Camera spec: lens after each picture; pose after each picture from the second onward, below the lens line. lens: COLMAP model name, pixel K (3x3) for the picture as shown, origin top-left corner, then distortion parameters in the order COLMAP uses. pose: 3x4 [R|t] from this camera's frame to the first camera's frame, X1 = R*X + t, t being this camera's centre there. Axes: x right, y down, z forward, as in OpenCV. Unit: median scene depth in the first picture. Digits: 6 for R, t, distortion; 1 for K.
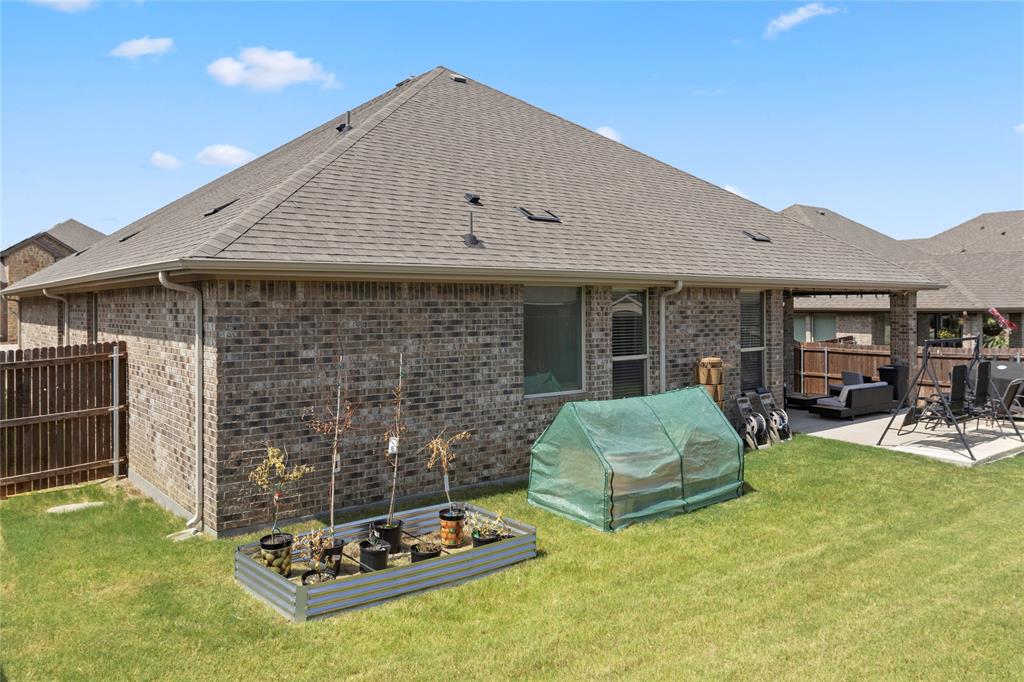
lens RADIAL K [[793.9, 0, 512.1], [0, 793.9, 337.0], [0, 0, 1]] dist [-0.001504, 0.000301]
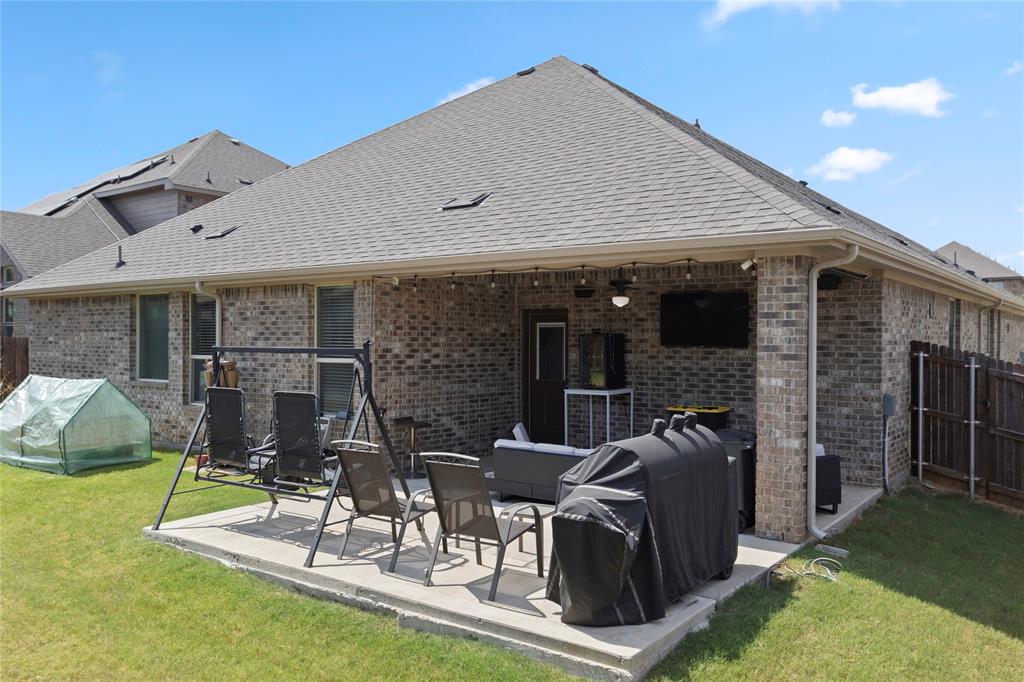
lens RADIAL K [[793.9, 0, 512.5], [0, 793.9, 340.1], [0, 0, 1]] dist [-0.001504, 0.000301]
pose [[0.235424, 0.008087, -0.971859, 1.207543], [-0.041239, 0.999148, -0.001676, -0.011106], [0.971017, 0.040473, 0.235557, 1.086365]]
